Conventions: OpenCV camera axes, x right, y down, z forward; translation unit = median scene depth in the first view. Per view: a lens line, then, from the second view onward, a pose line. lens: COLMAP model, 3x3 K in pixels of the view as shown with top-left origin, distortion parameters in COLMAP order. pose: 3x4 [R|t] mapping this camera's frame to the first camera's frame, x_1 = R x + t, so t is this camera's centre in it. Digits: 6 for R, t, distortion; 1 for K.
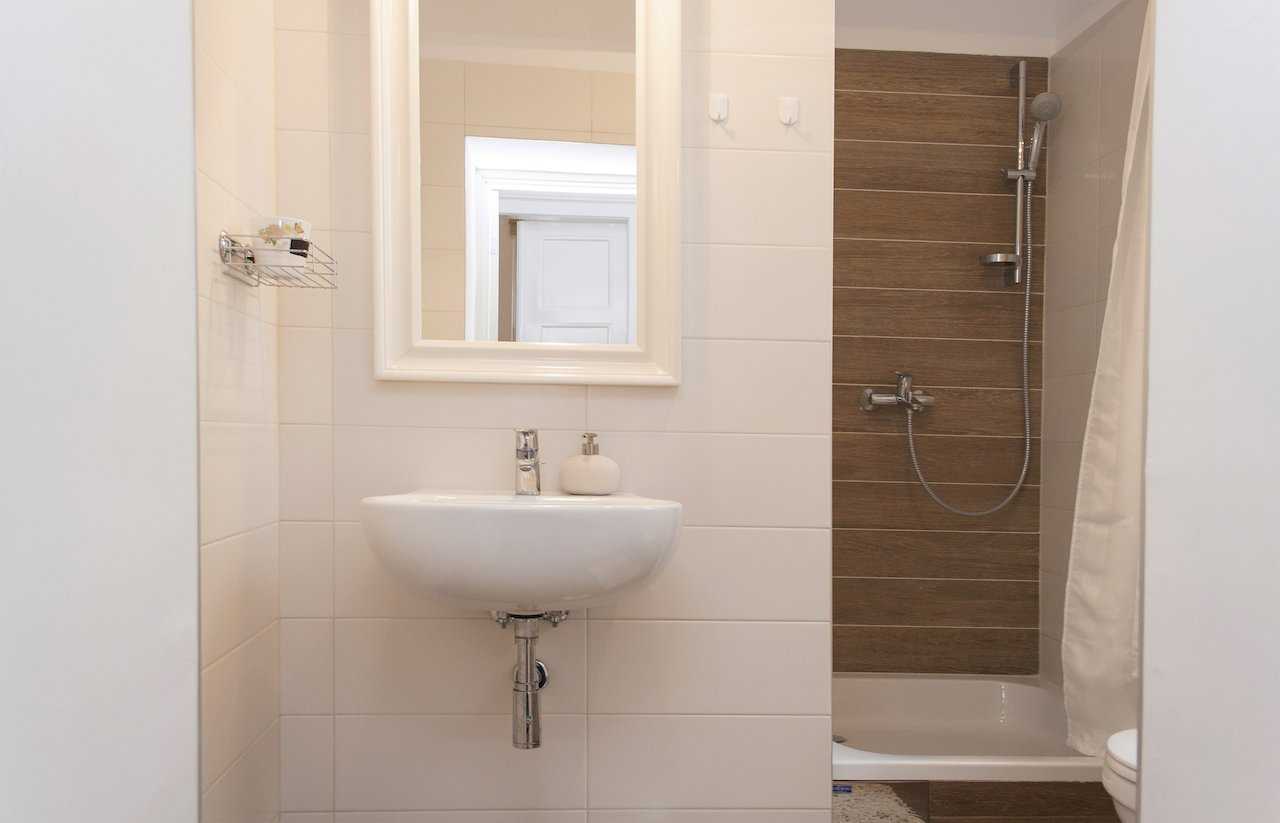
lens RADIAL K [[1071.6, 0, 625.1], [0, 1071.6, 430.9], [0, 0, 1]] dist [0.040123, -0.000212]
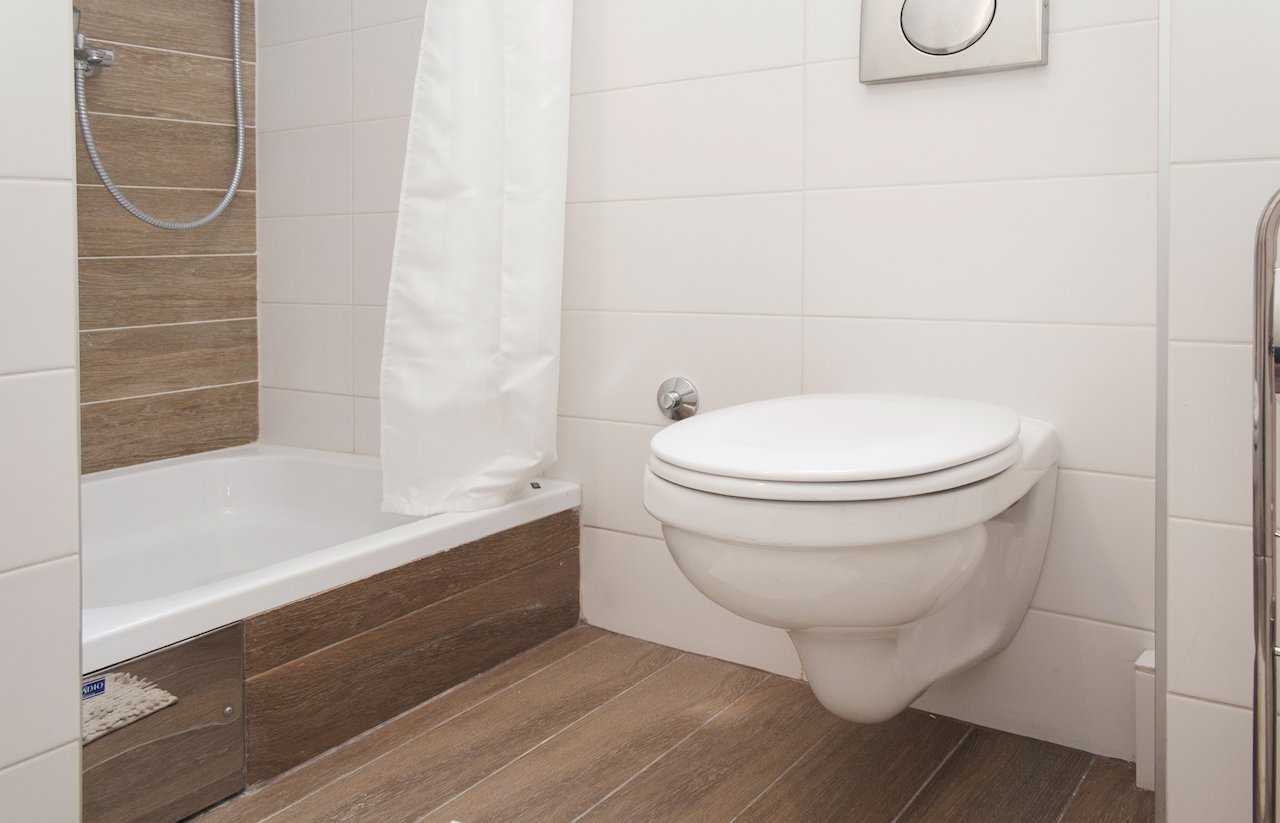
lens RADIAL K [[1052.6, 0, 640.6], [0, 1052.6, 235.9], [0, 0, 1]] dist [0.095507, -0.000451]
pose [[0.635190, -0.023078, 0.772011, -0.021516], [0.019297, 0.999716, 0.014008, 0.076983], [-0.772115, 0.006000, 0.635455, 0.318151]]
